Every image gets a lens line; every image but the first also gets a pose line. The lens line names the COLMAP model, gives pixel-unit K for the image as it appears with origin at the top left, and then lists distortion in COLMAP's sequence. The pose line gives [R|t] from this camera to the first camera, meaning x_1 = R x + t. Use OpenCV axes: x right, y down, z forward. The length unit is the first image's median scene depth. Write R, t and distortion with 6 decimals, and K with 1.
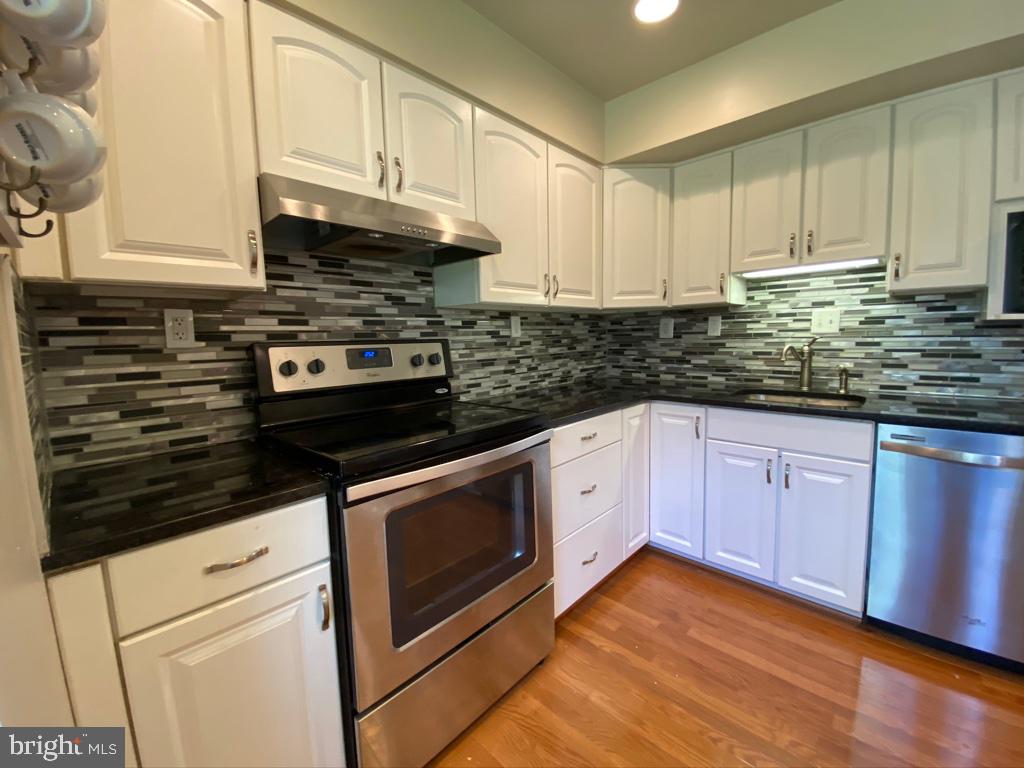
lens RADIAL K [[409.1, 0, 518.4], [0, 409.1, 379.3], [0, 0, 1]] dist [0.014307, -0.015672]
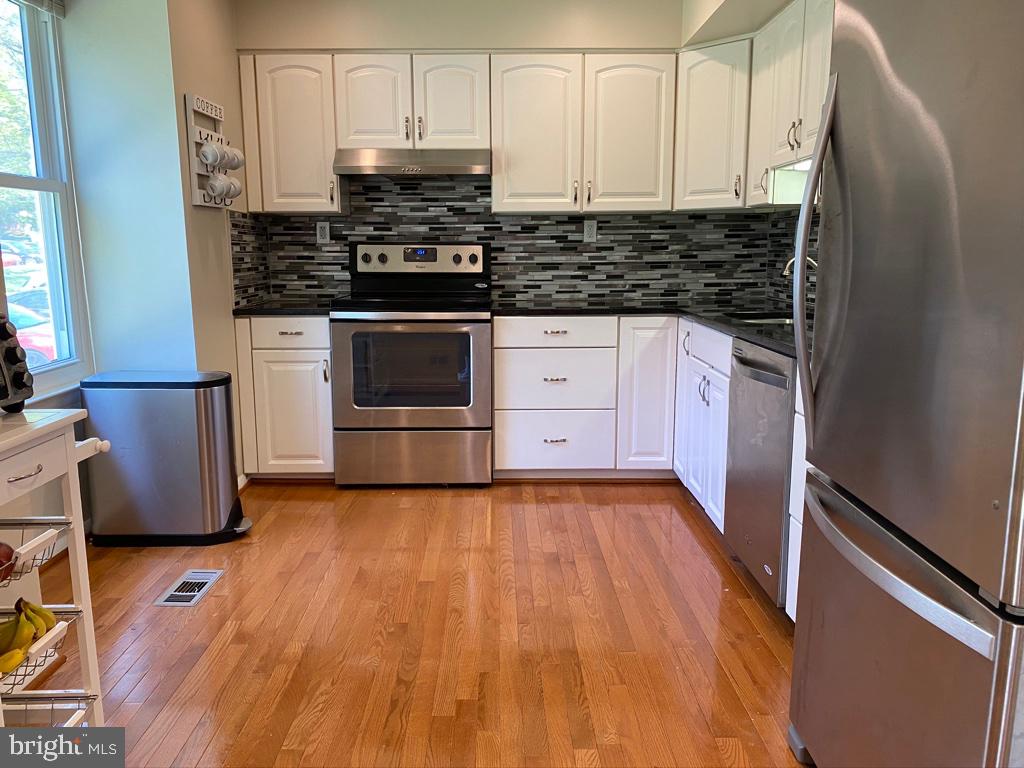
lens RADIAL K [[782.4, 0, 512.0], [0, 782.4, 384.0], [0, 0, 1]] dist [0.117181, -0.181410]
pose [[0.687686, 0.144817, -0.711418, 1.395721], [-0.089359, 0.989337, 0.115012, 0.037238], [0.720488, -0.015521, 0.693294, -0.500032]]
